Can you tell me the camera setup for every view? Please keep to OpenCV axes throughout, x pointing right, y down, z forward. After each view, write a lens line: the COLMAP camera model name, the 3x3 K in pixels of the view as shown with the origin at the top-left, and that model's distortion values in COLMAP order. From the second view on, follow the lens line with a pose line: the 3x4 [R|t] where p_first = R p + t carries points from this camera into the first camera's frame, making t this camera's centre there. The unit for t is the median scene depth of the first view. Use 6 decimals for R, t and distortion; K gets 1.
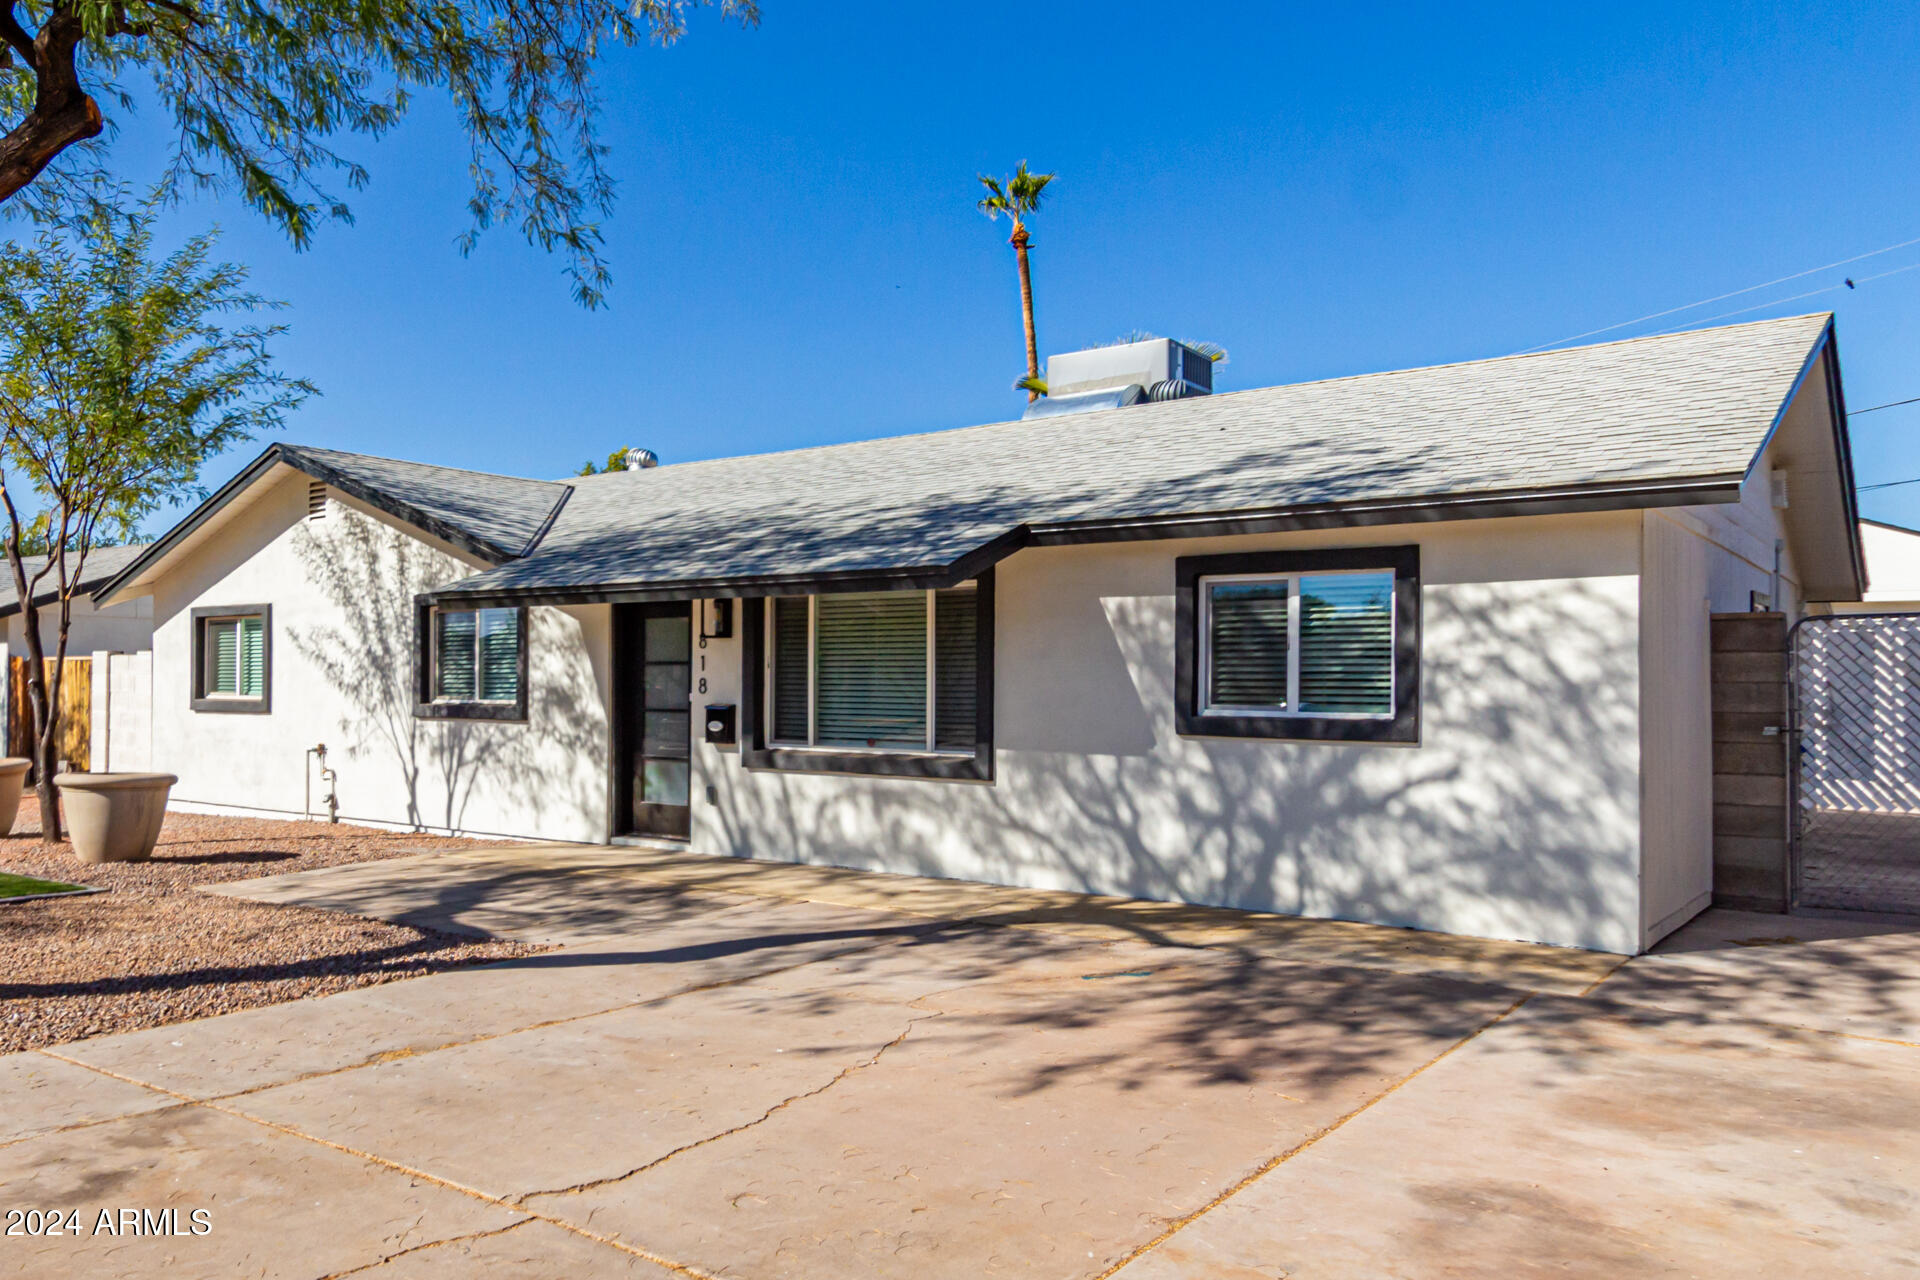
lens RADIAL K [[1502.2, 0, 712.6], [0, 1502.2, 645.7], [0, 0, 1]] dist [0.004080, -0.004939]
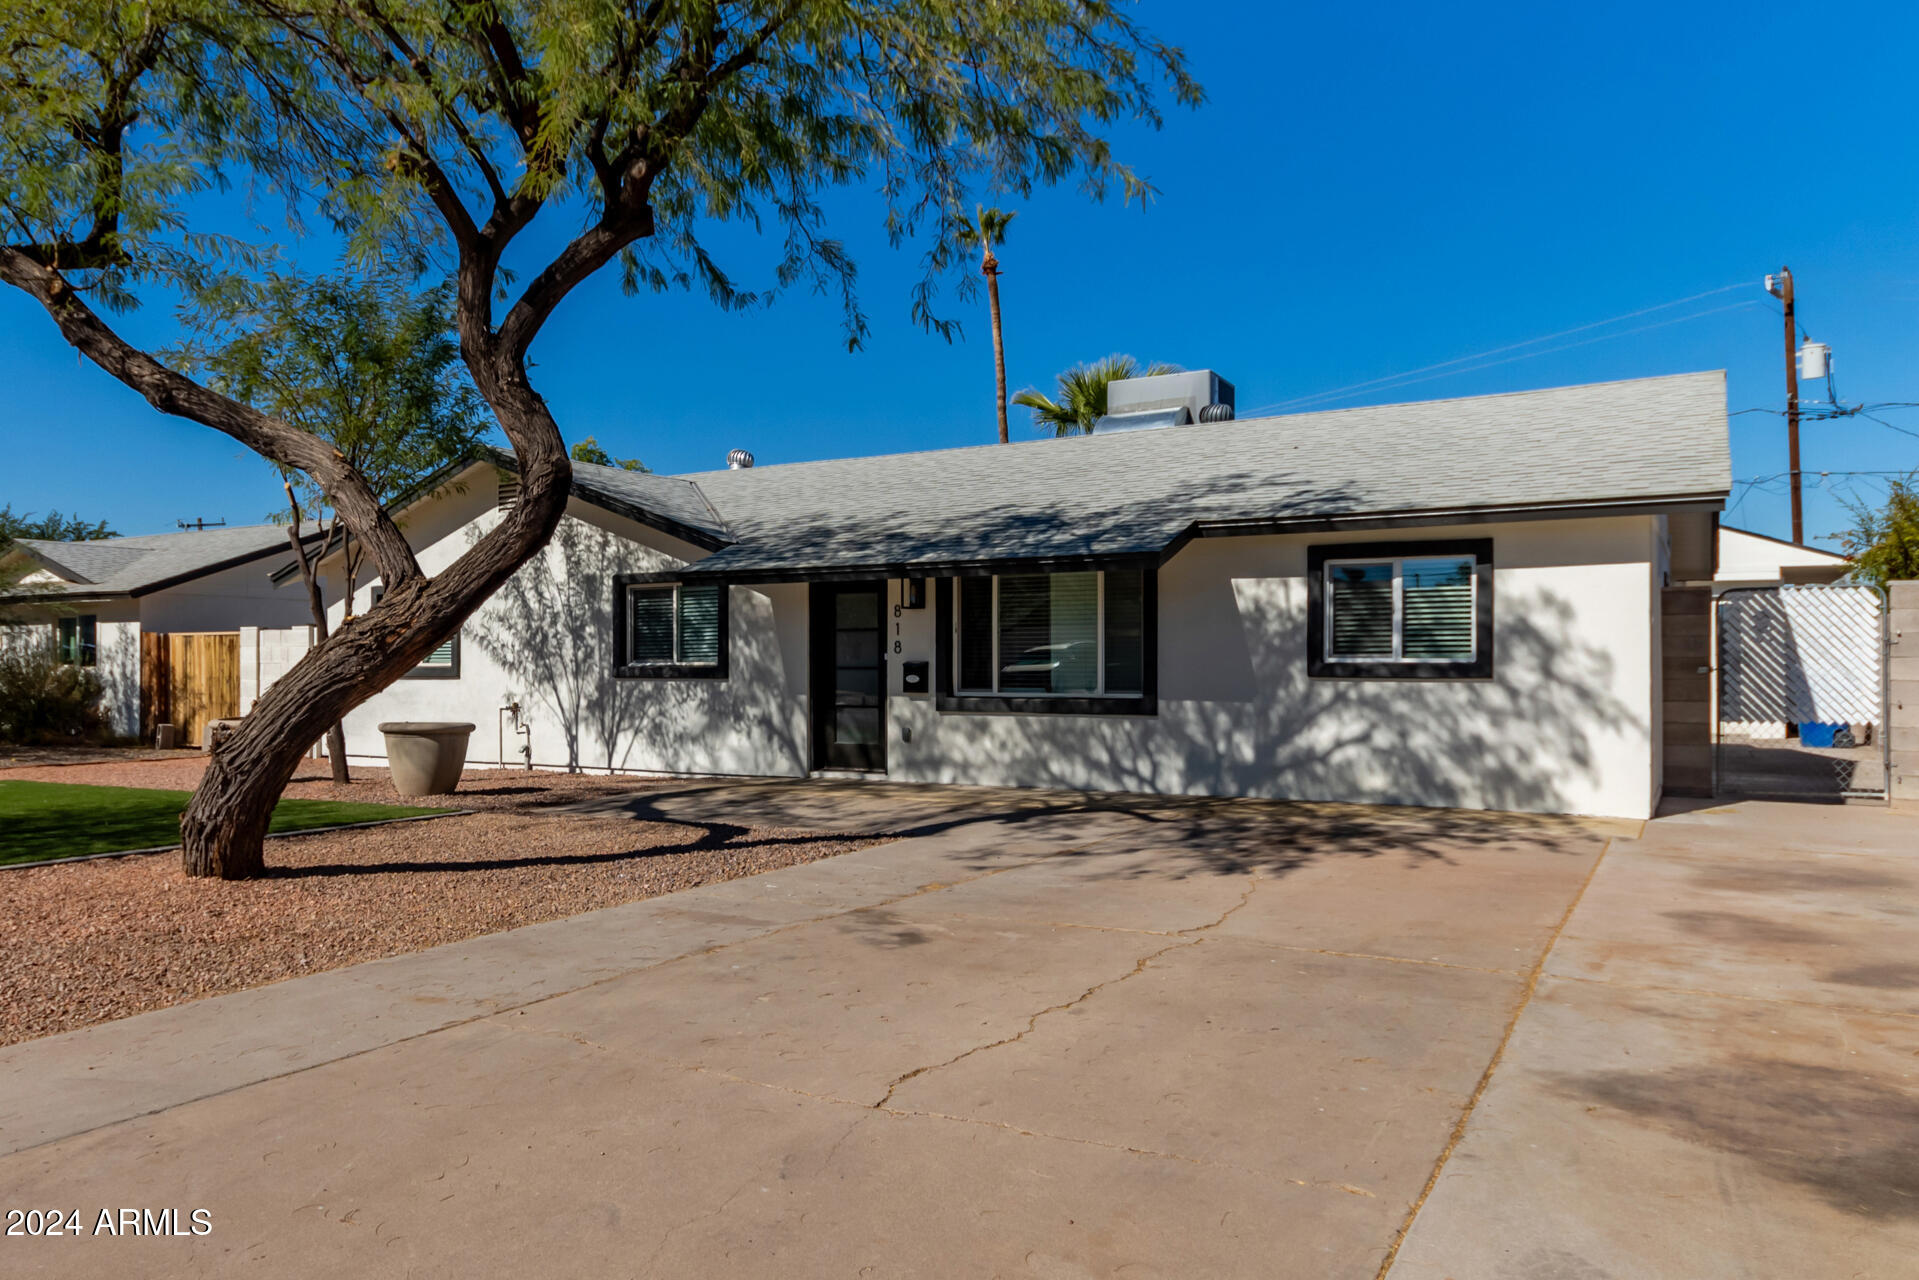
lens RADIAL K [[1431.0, 0, 793.8], [0, 1431.0, 644.8], [0, 0, 1]] dist [0.005676, 0.000709]
pose [[0.990264, -0.006029, 0.139071, -0.257274], [0.004296, 0.999909, 0.012753, 0.009156], [-0.139135, -0.012031, 0.990200, -0.169342]]
